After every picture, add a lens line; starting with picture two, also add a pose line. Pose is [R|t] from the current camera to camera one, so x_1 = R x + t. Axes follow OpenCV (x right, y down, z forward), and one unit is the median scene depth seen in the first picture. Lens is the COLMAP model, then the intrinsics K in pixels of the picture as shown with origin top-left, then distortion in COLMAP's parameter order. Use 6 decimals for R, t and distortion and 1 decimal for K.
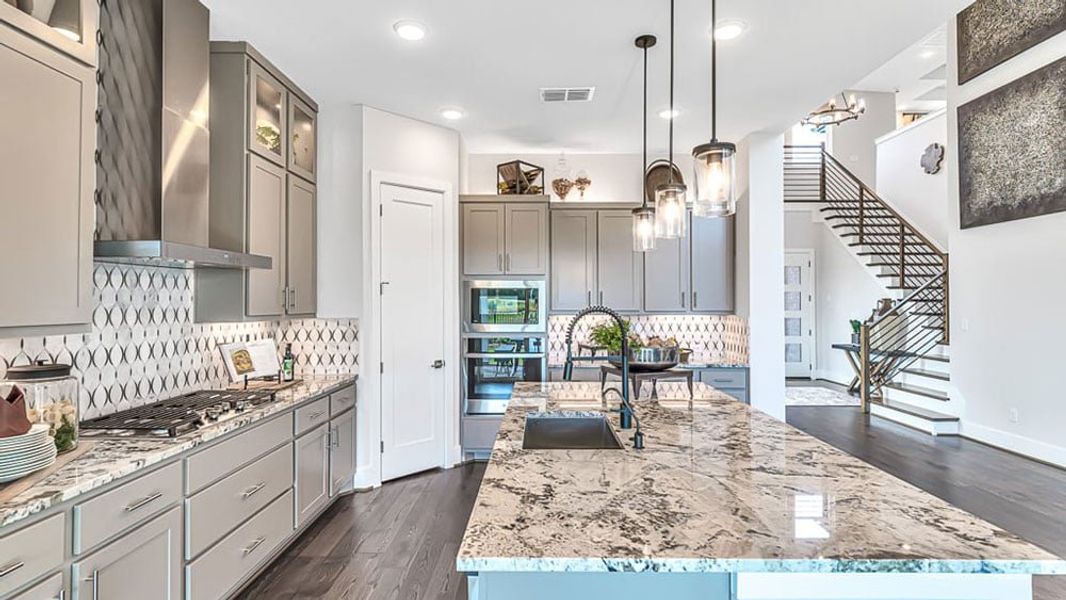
lens RADIAL K [[529.4, 0, 534.2], [0, 529.4, 304.0], [0, 0, 1]] dist [-0.000003, -0.000238]
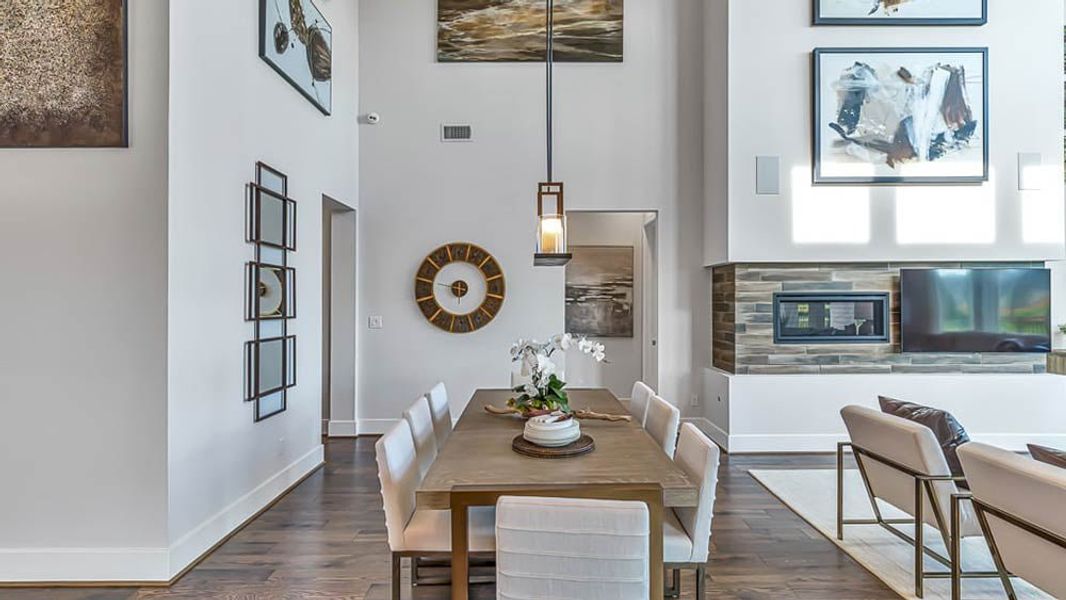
lens RADIAL K [[526.3, 0, 535.3], [0, 526.3, 296.7], [0, 0, 1]] dist [-0.000003, -0.000127]
pose [[-0.026506, 0.008633, 0.999611, 0.354379], [0.000664, 0.999963, -0.008619, -0.002170], [-0.999648, 0.000435, -0.026510, 0.454593]]
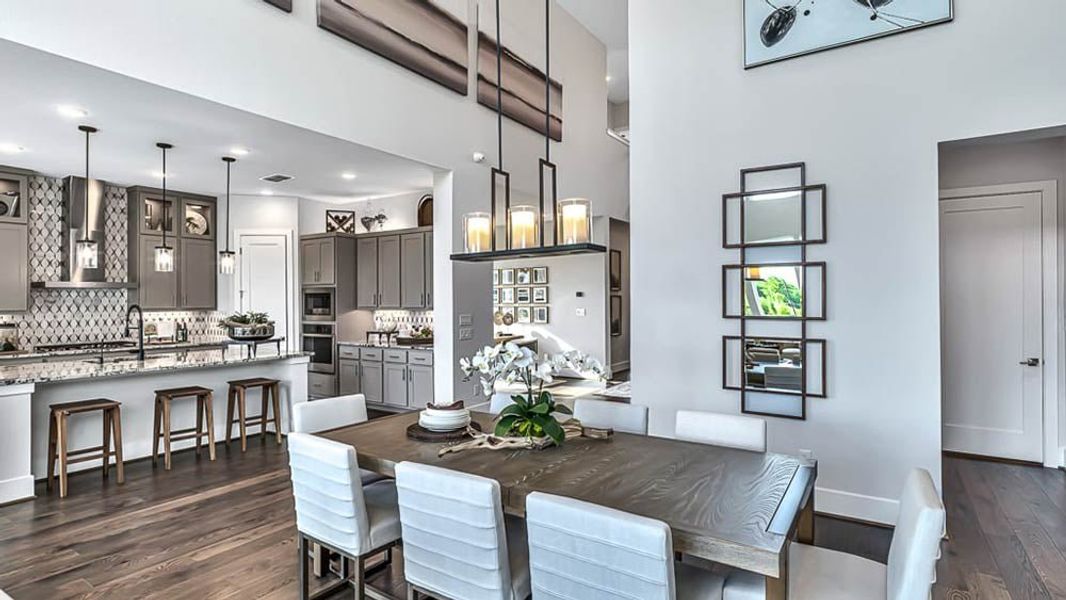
lens RADIAL K [[529.4, 0, 534.2], [0, 529.4, 304.0], [0, 0, 1]] dist [-0.000003, -0.000238]
pose [[0.845906, 0.000560, -0.533331, 1.215383], [0.003443, 0.999973, 0.006511, -0.003688], [0.533320, -0.007344, 0.845881, 0.007039]]
